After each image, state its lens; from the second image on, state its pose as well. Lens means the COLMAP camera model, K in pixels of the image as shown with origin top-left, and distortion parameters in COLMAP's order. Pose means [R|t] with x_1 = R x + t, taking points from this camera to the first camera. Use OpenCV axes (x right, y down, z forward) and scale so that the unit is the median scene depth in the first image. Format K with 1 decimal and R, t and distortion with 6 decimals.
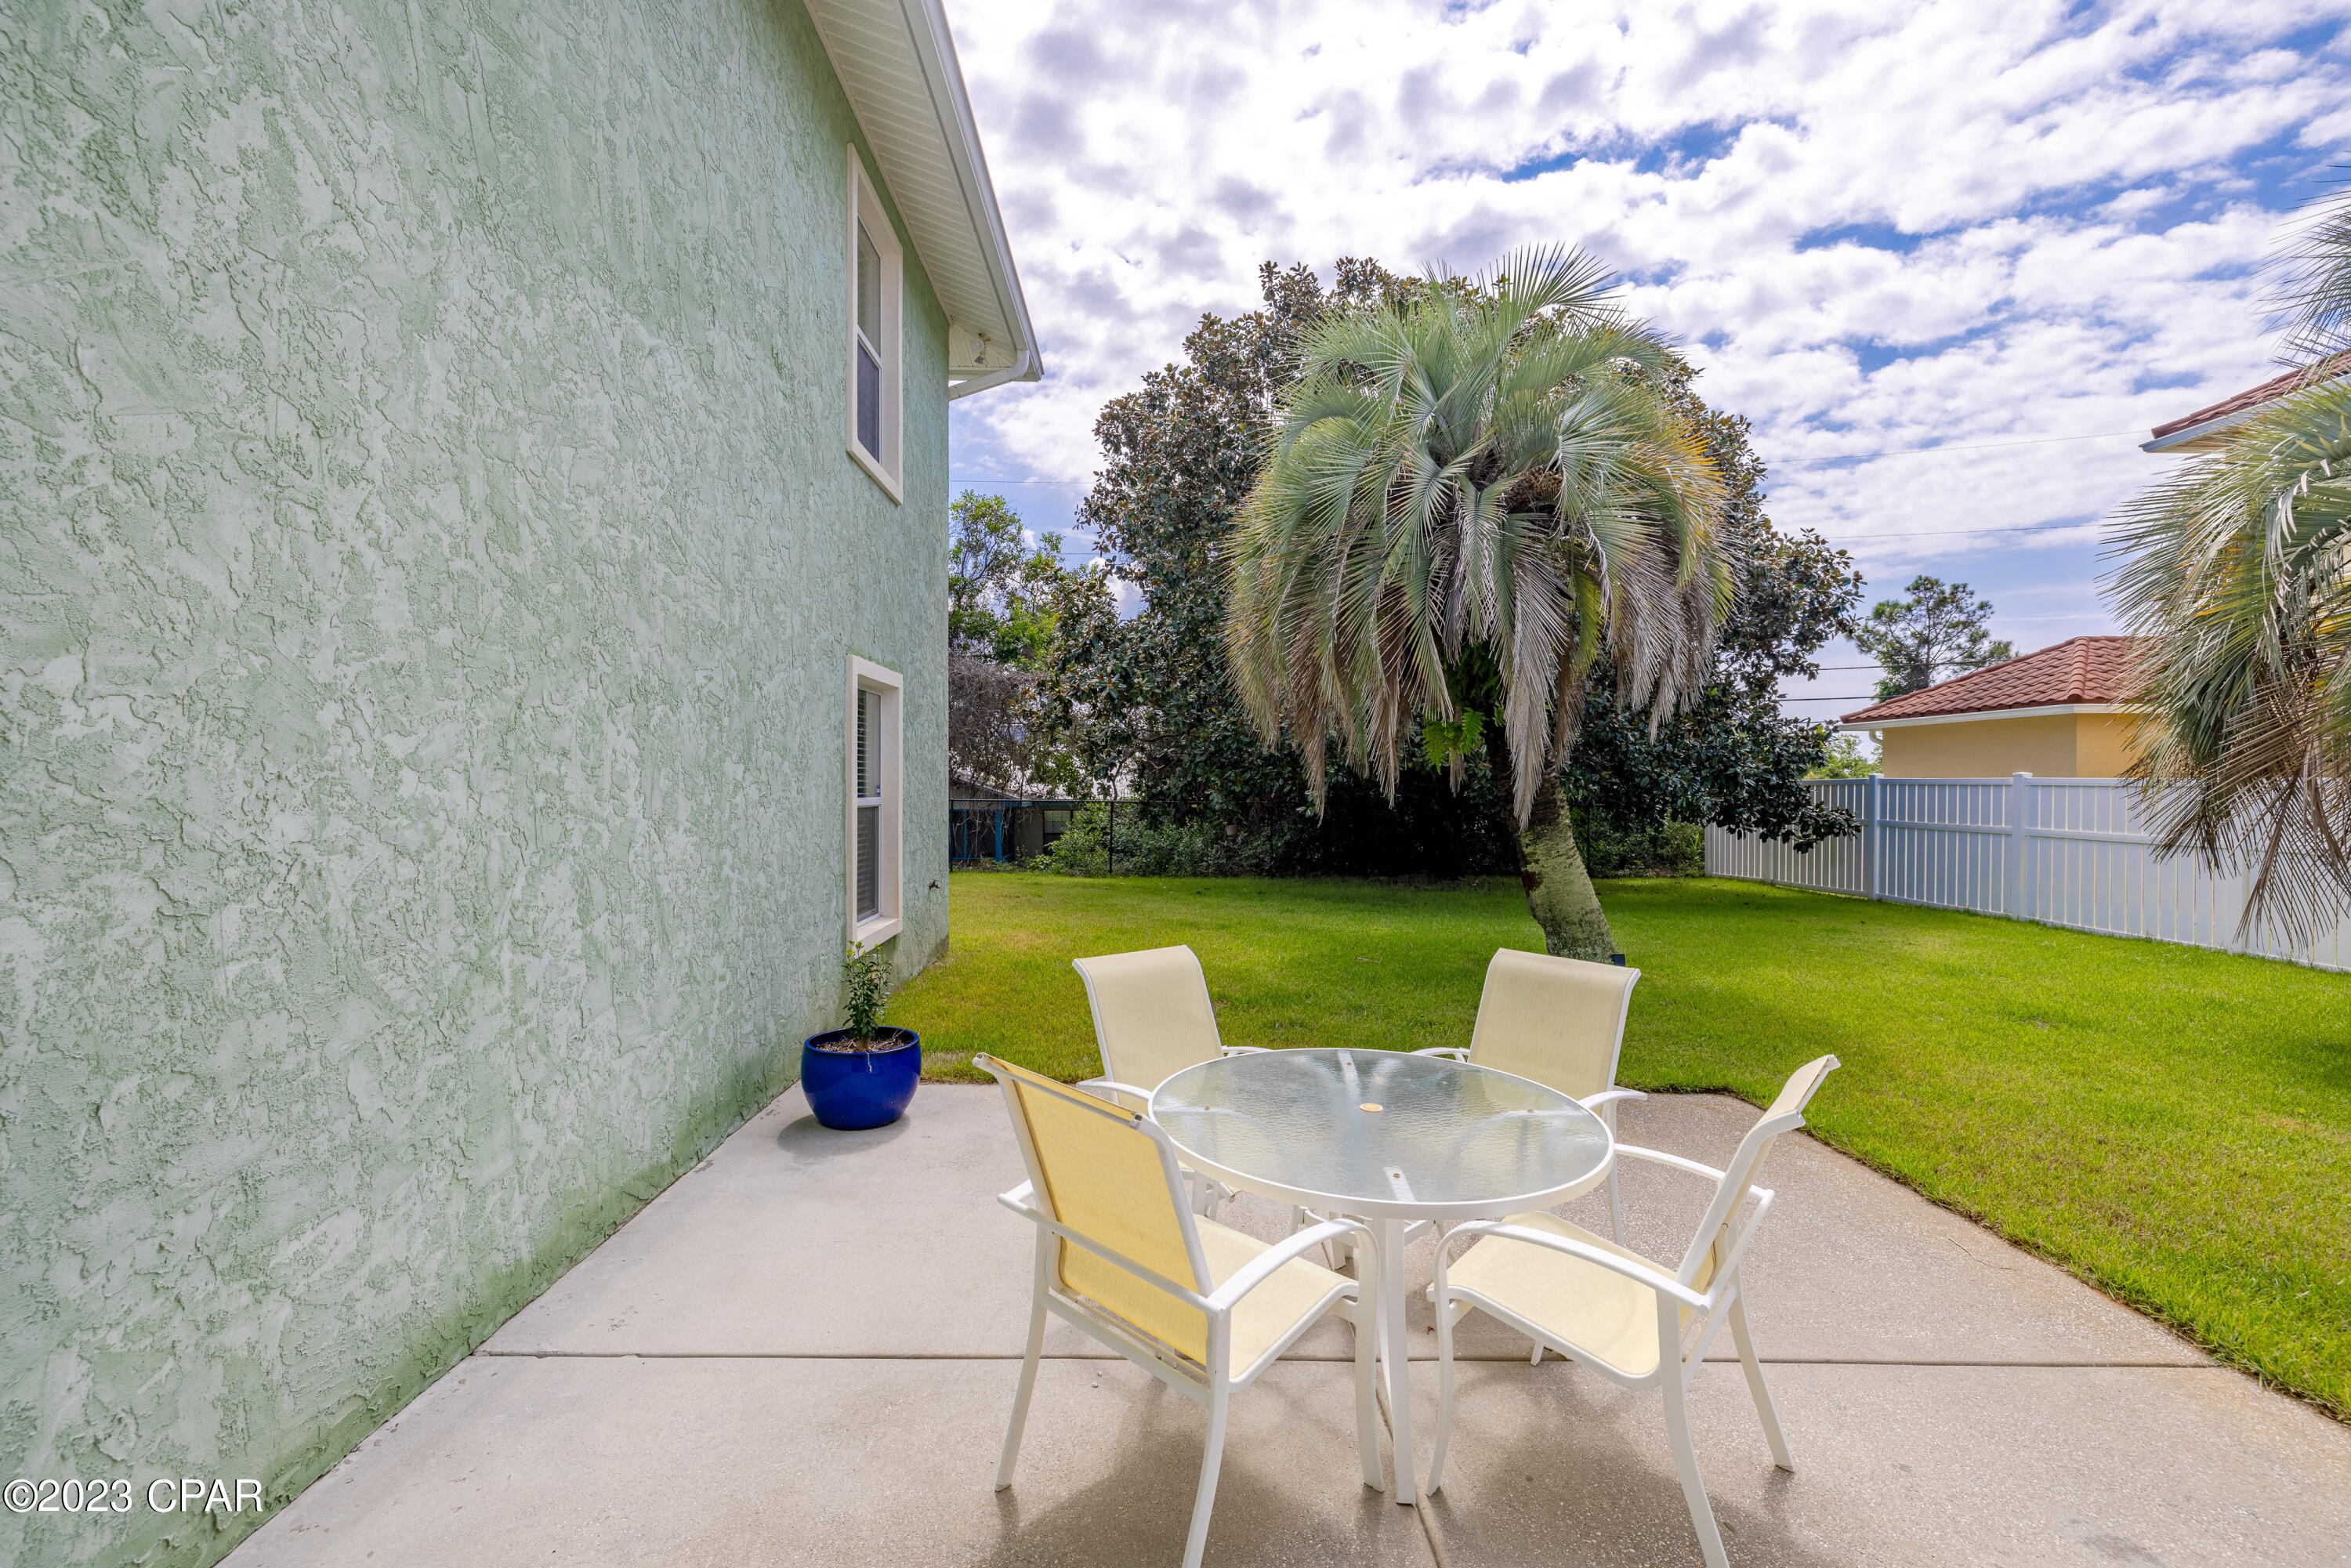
lens RADIAL K [[976.7, 0, 1168.2], [0, 976.7, 788.1], [0, 0, 1]] dist [0.000577, -0.000086]
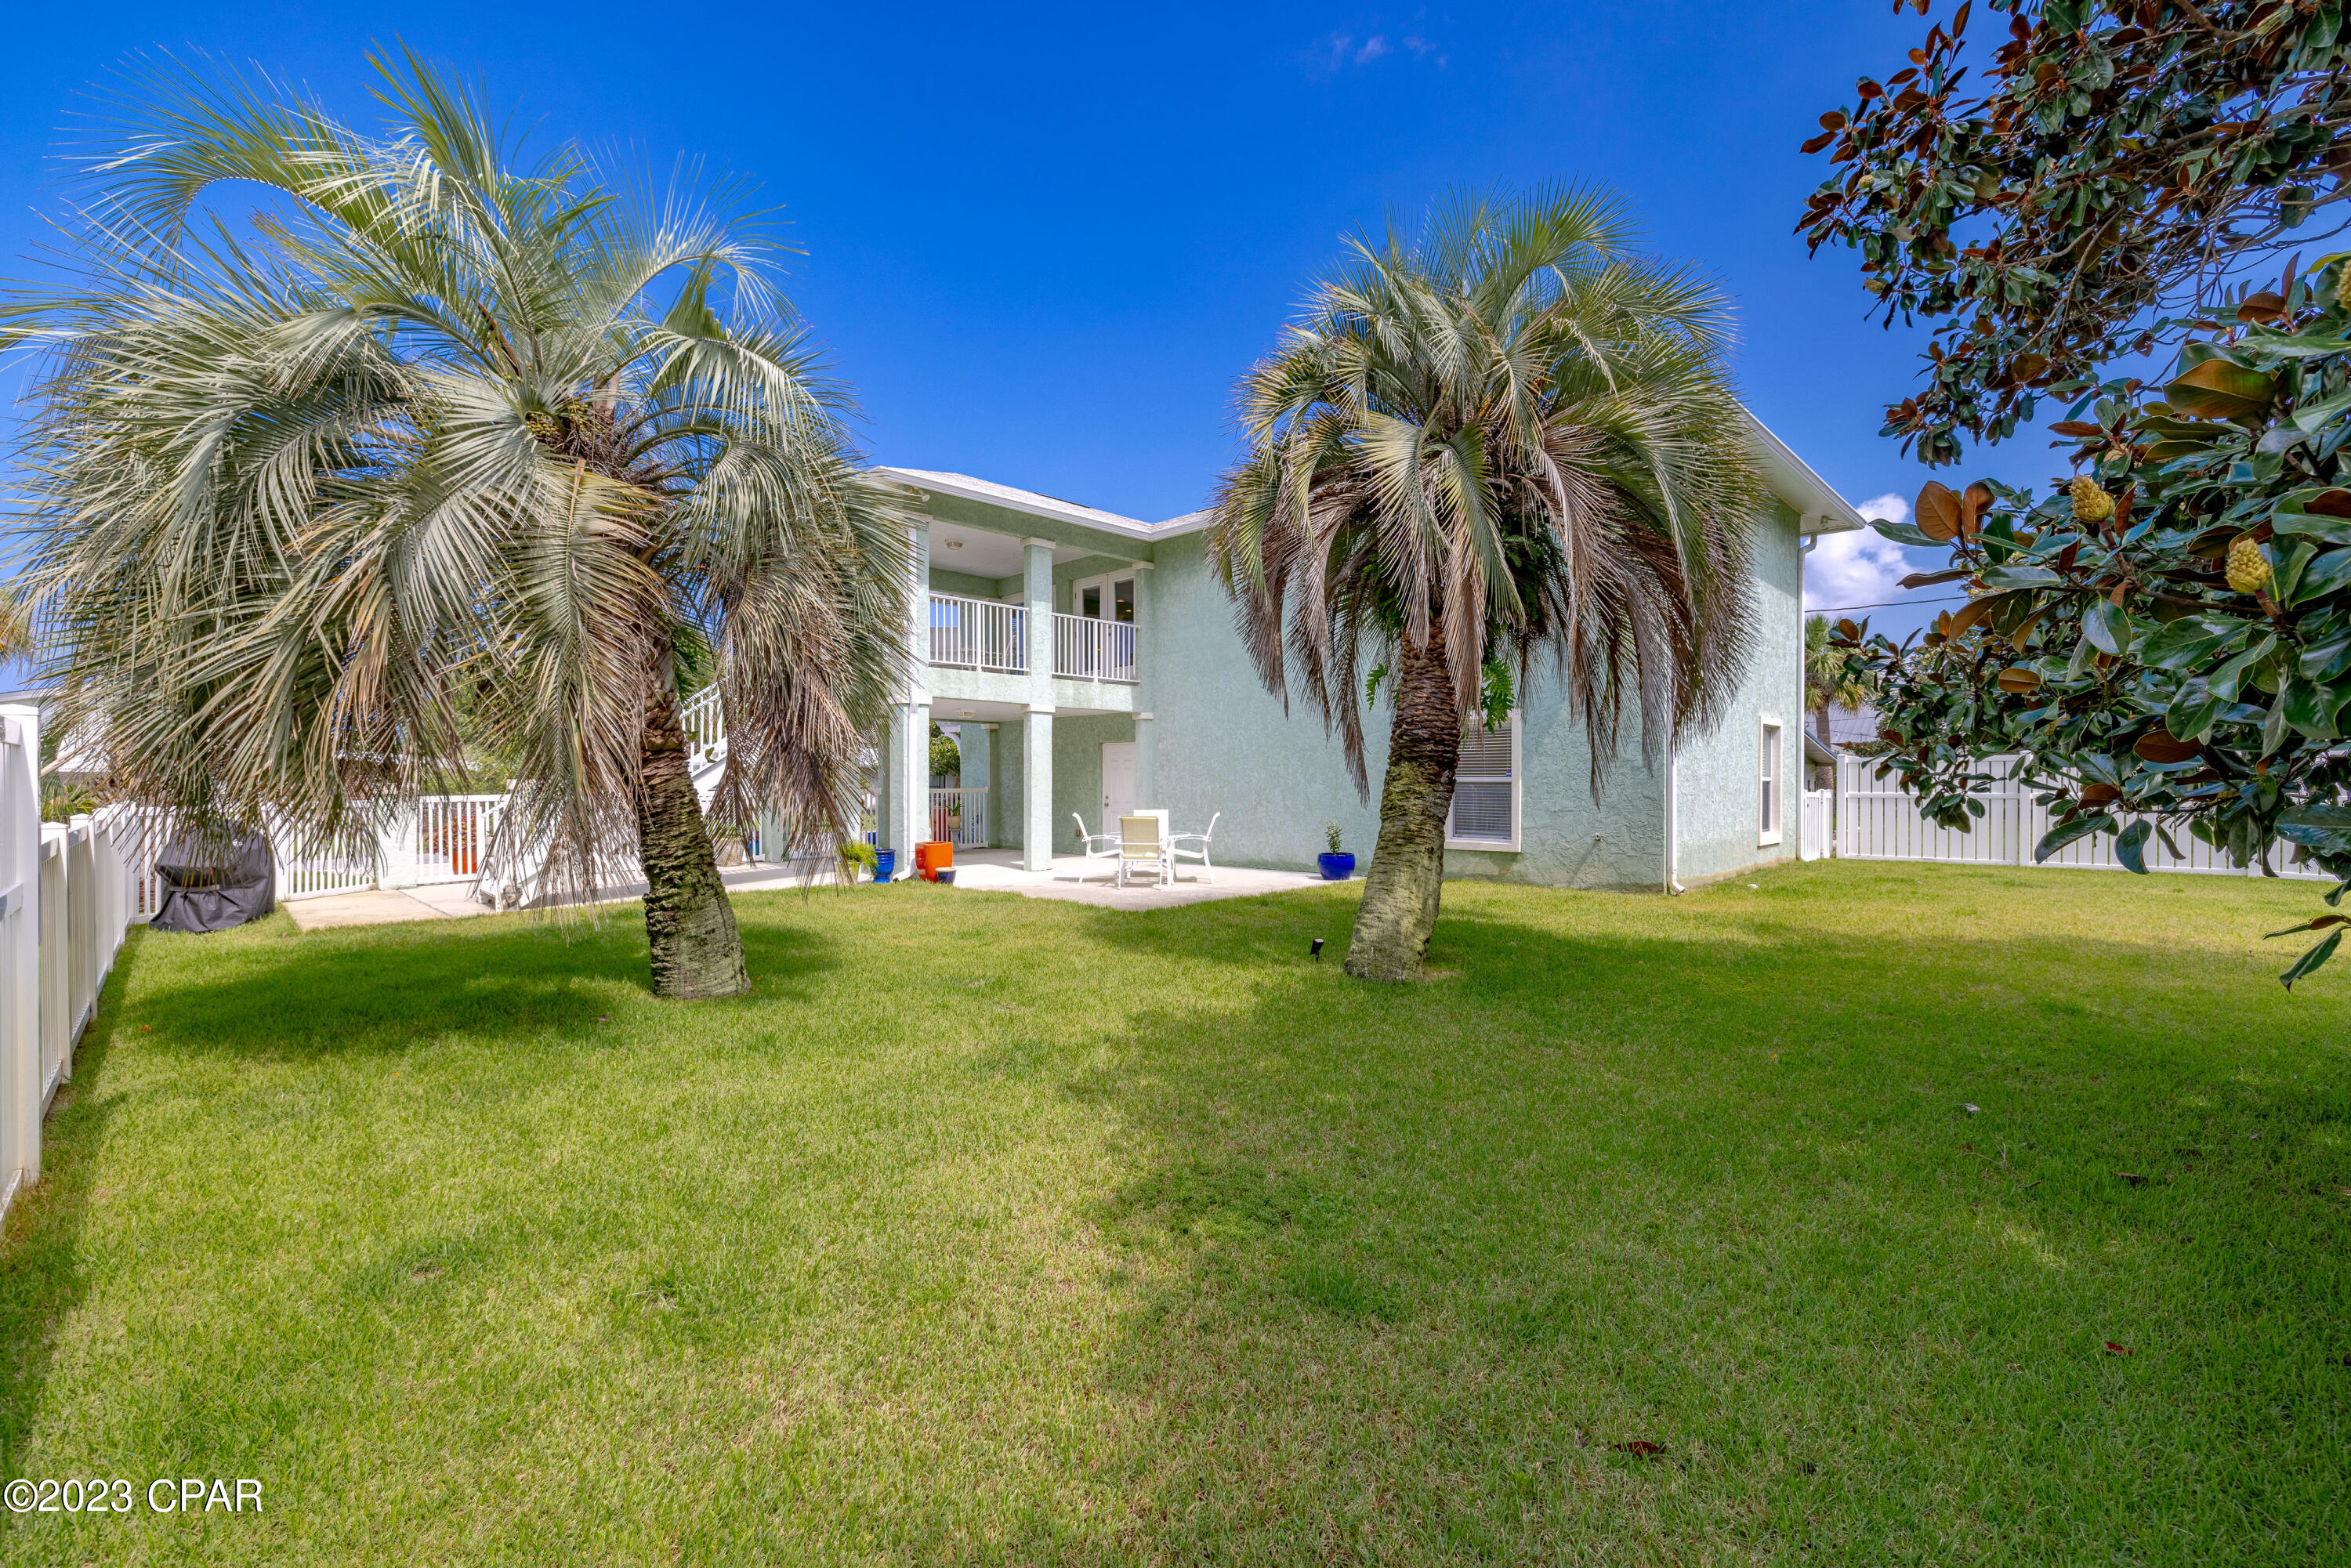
lens RADIAL K [[976.7, 0, 1166.6], [0, 976.7, 793.1], [0, 0, 1]] dist [0.000577, -0.000086]
pose [[-0.715840, 0.007948, -0.698219, 3.383567], [-0.003682, 0.999878, 0.015156, 0.030525], [0.698255, 0.013420, -0.715724, 4.309851]]
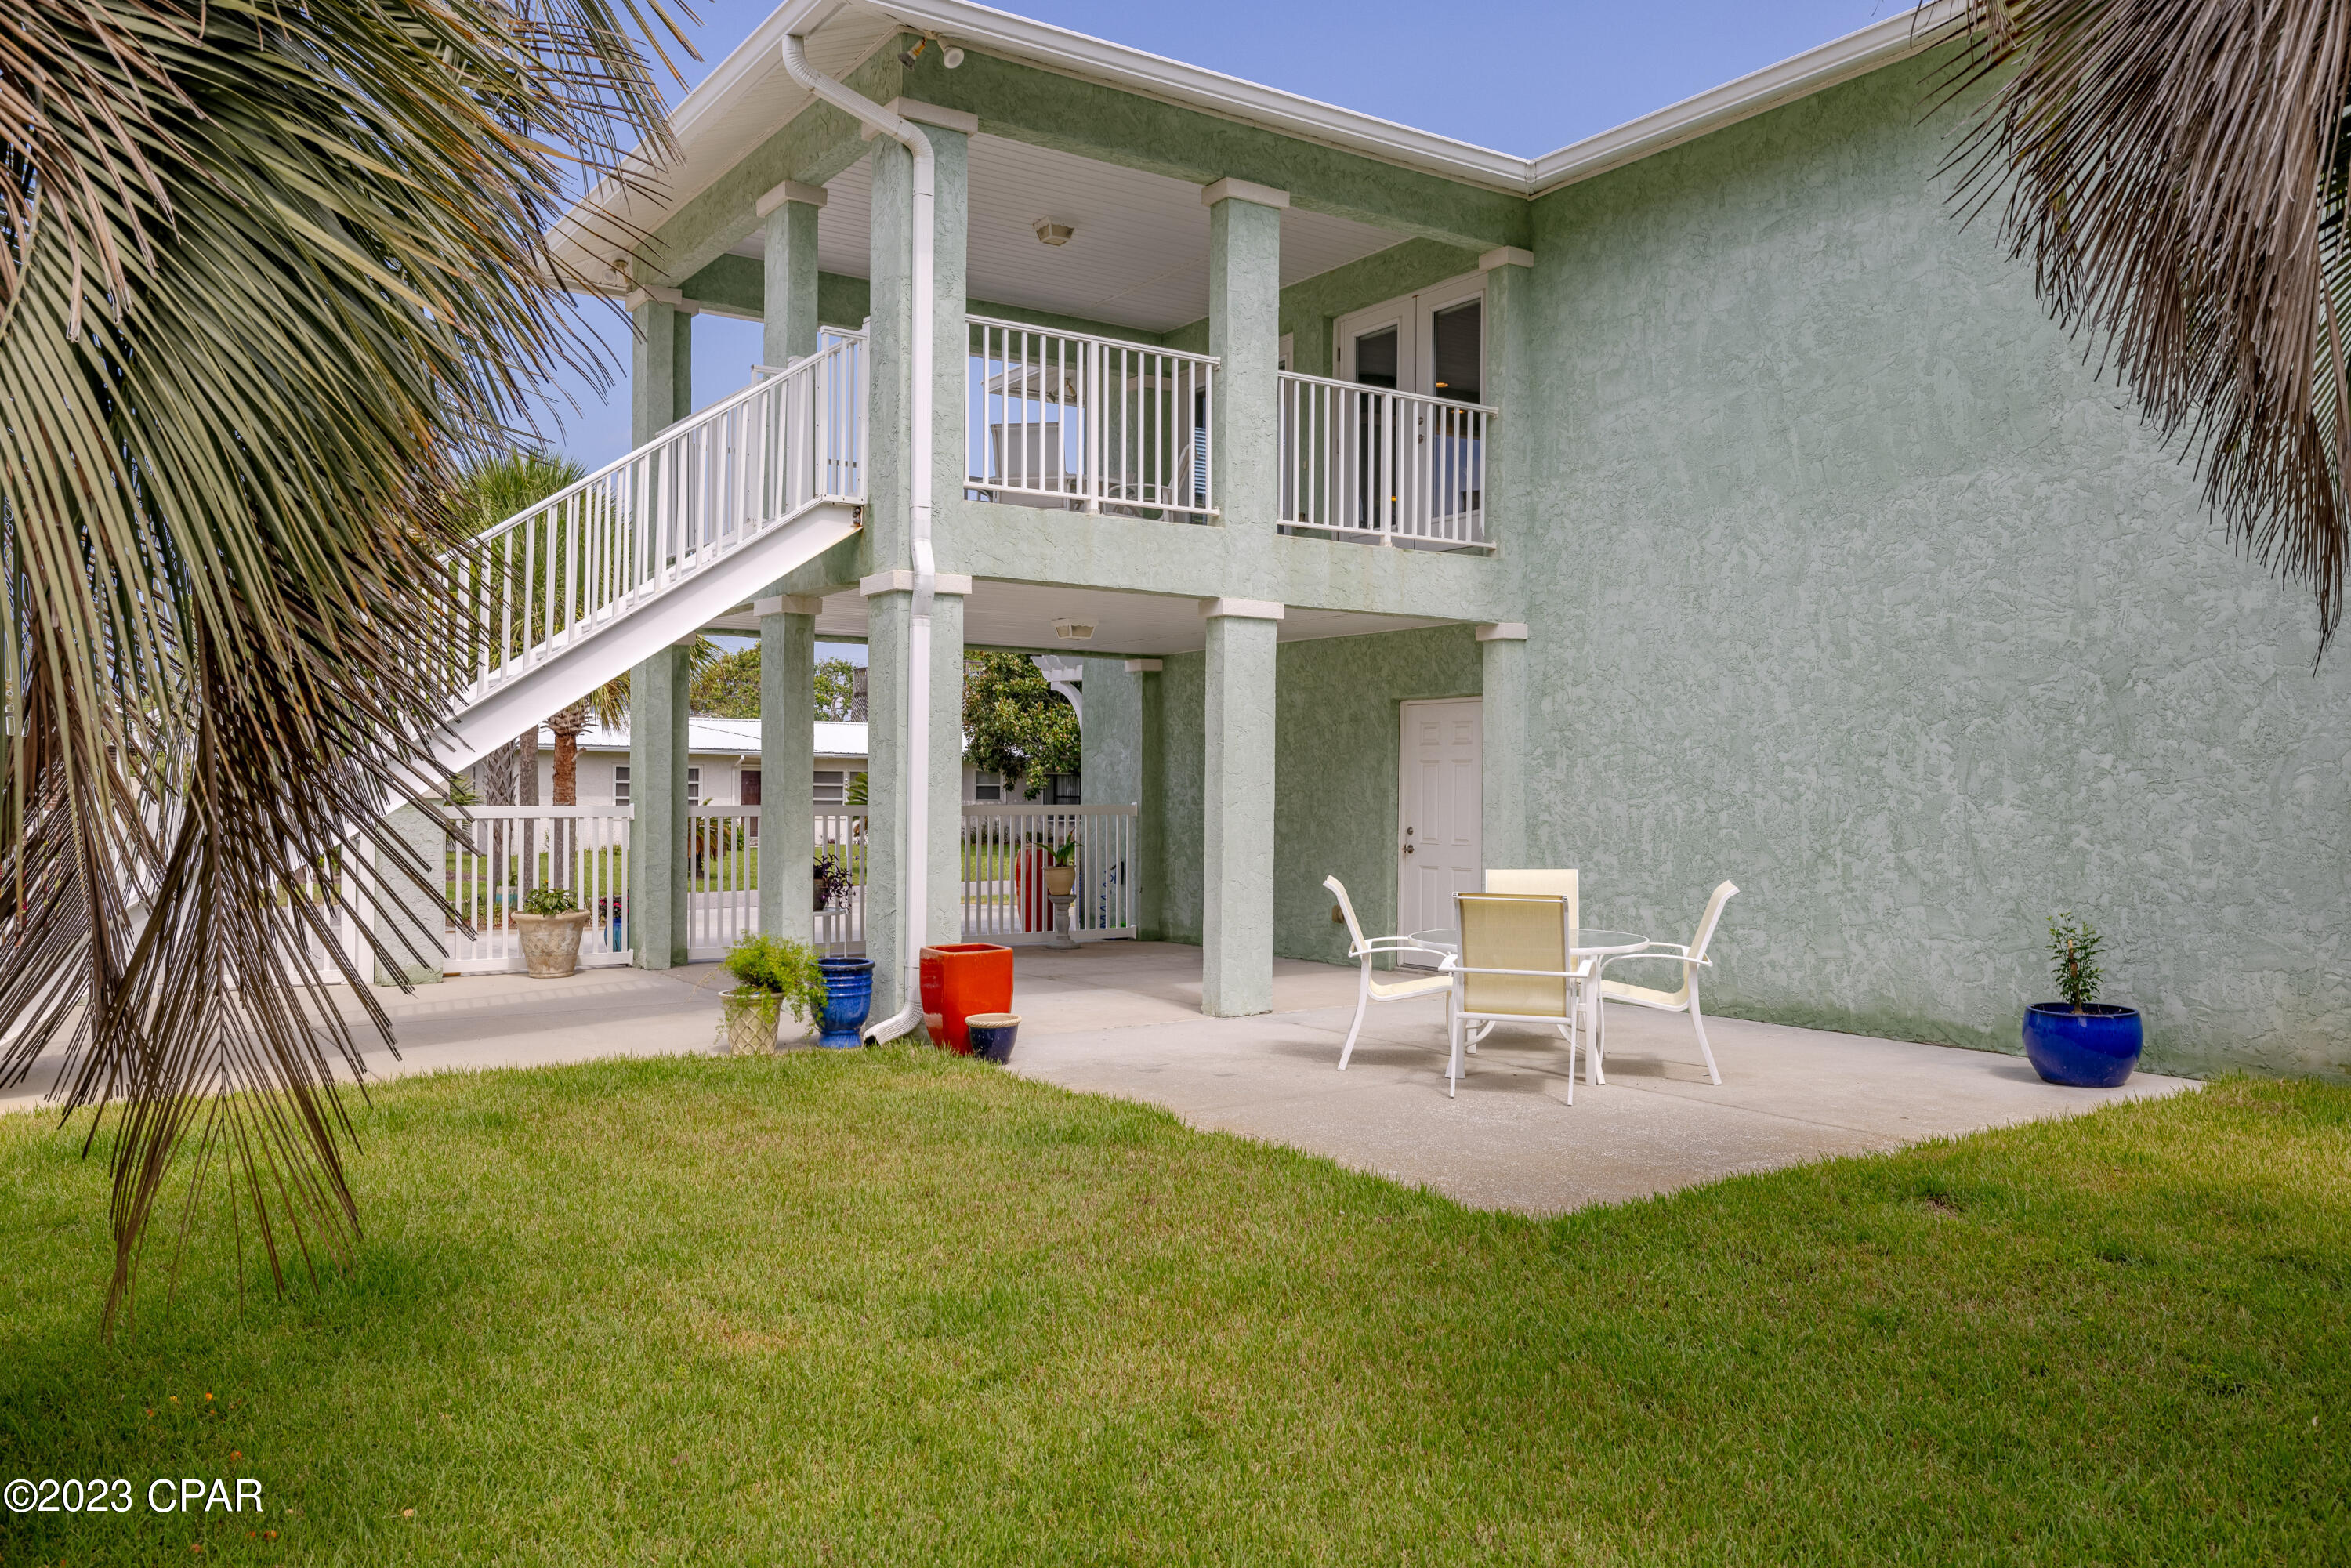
lens RADIAL K [[1742.5, 0, 1170.9], [0, 1742.5, 791.8], [0, 0, 1]] dist [0.001152, -0.001296]
pose [[-0.833773, -0.006050, -0.552075, 2.393931], [-0.011206, 0.999919, 0.005966, 0.029940], [0.551994, 0.011160, -0.833773, 3.099914]]
